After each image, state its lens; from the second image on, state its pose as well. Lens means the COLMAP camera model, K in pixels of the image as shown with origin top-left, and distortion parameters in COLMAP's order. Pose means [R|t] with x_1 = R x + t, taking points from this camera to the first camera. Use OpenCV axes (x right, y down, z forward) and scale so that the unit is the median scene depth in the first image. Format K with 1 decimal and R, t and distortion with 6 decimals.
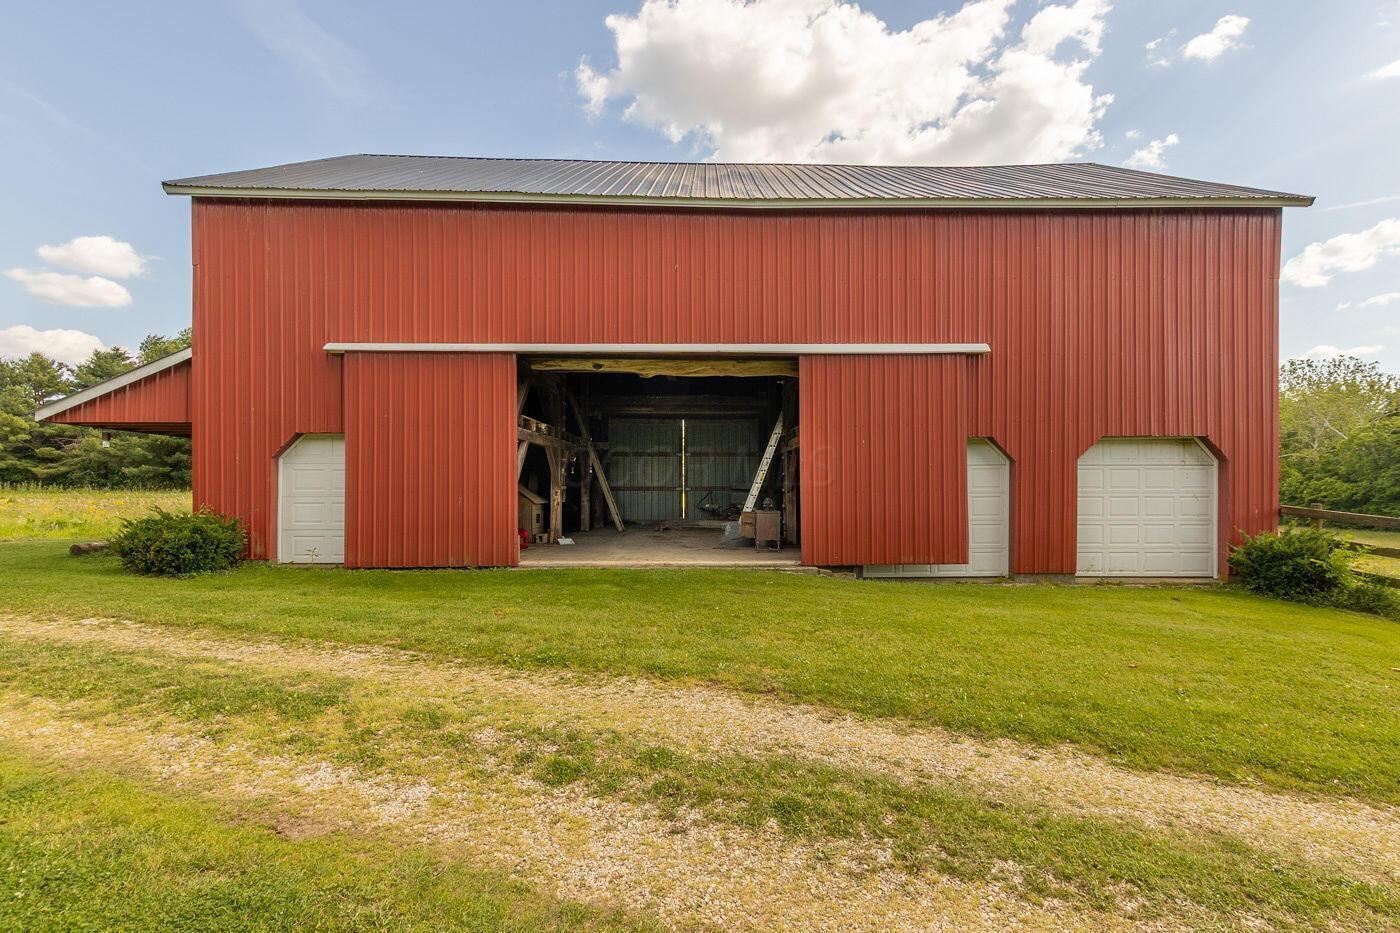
lens RADIAL K [[639.7, 0, 700.0], [0, 639.7, 466.5], [0, 0, 1]] dist [-0.000723, -0.000197]
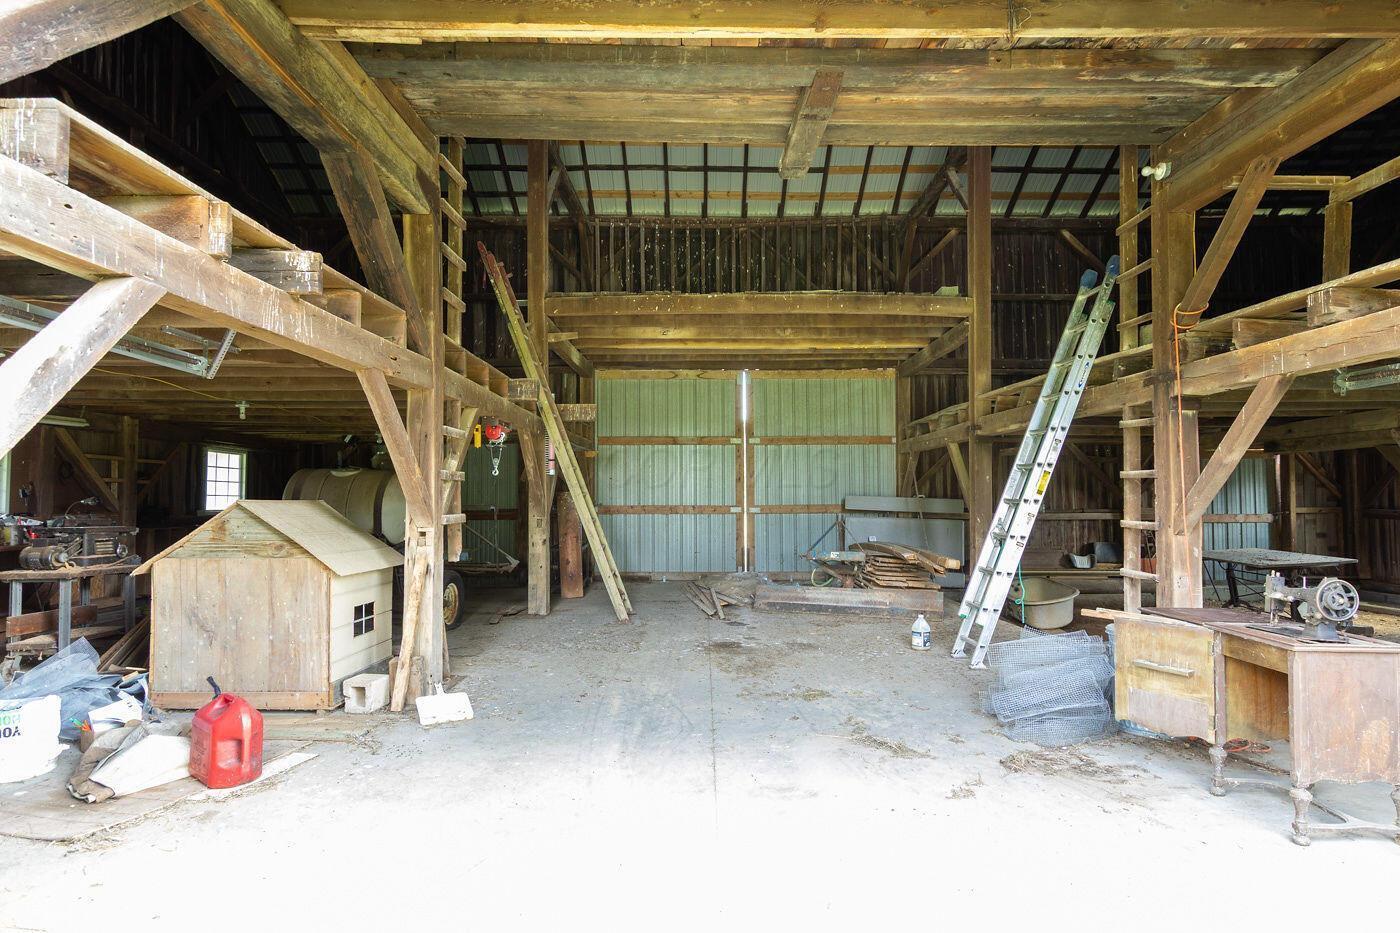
lens RADIAL K [[791.0, 0, 700.0], [0, 791.0, 466.5], [0, 0, 1]] dist [0.001680, 0.000342]
pose [[0.999952, 0.001857, -0.009609, -0.066984], [-0.001928, 0.999971, -0.007429, 0.007645], [0.009595, 0.007448, 0.999926, 0.474908]]
